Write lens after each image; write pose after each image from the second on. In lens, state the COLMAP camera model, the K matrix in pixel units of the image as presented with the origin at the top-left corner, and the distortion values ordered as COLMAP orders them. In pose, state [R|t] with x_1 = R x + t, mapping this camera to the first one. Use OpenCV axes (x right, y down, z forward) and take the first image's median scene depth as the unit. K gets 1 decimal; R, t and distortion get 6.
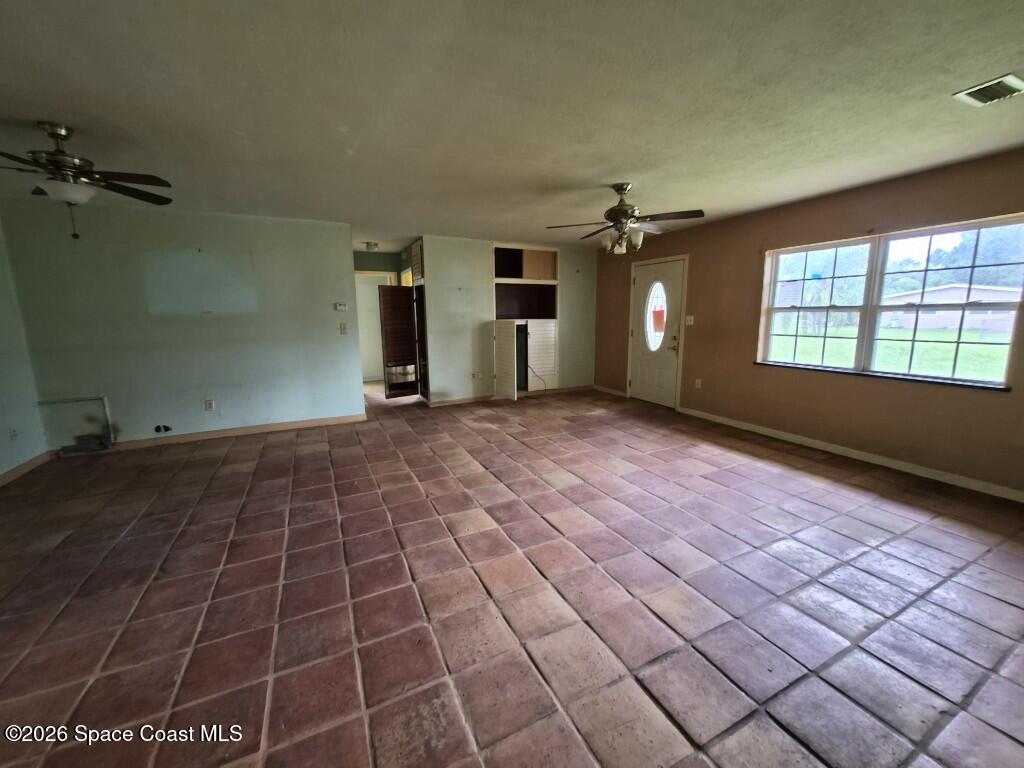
lens RADIAL K [[407.7, 0, 513.1], [0, 407.7, 378.1], [0, 0, 1]] dist [0.001224, -0.000399]
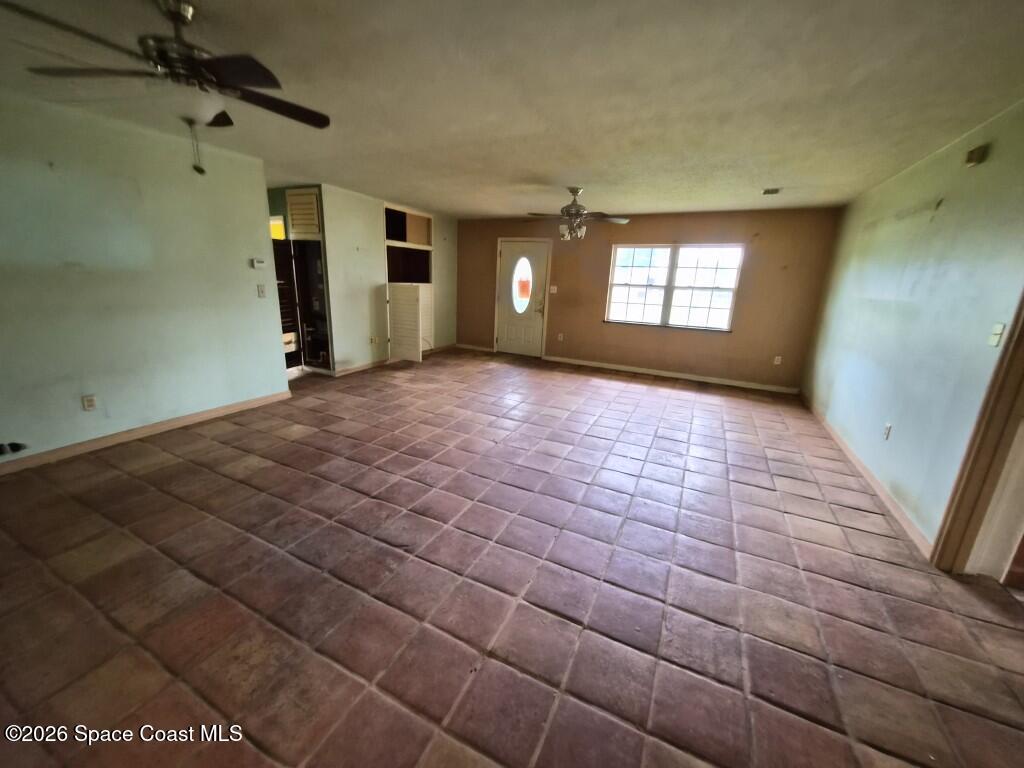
lens RADIAL K [[398.6, 0, 506.1], [0, 398.6, 382.0], [0, 0, 1]] dist [0.003844, -0.003036]
pose [[0.796461, -0.114778, 0.593696, -0.753813], [0.047191, 0.990624, 0.128207, -0.027116], [-0.602845, -0.074094, 0.794410, 0.060463]]
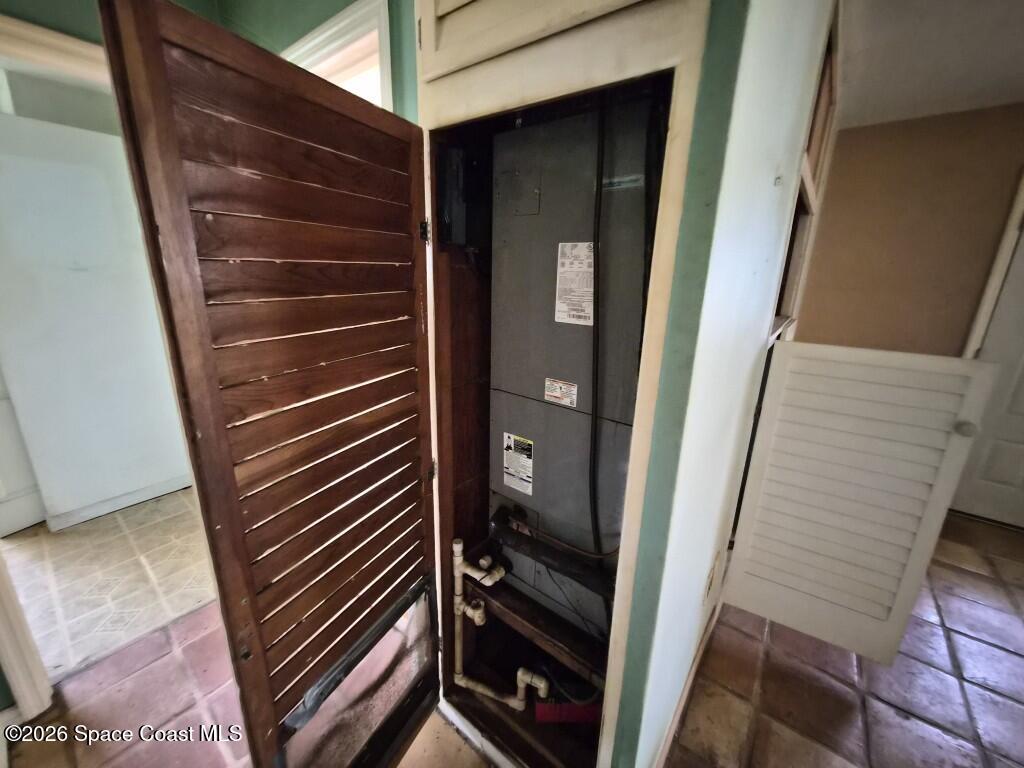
lens RADIAL K [[398.6, 0, 506.1], [0, 398.6, 382.0], [0, 0, 1]] dist [0.003844, -0.003036]
pose [[0.903389, -0.087770, 0.419745, -0.530340], [0.037294, 0.991202, 0.126998, -0.263392], [-0.427198, -0.099075, 0.898713, 1.437569]]
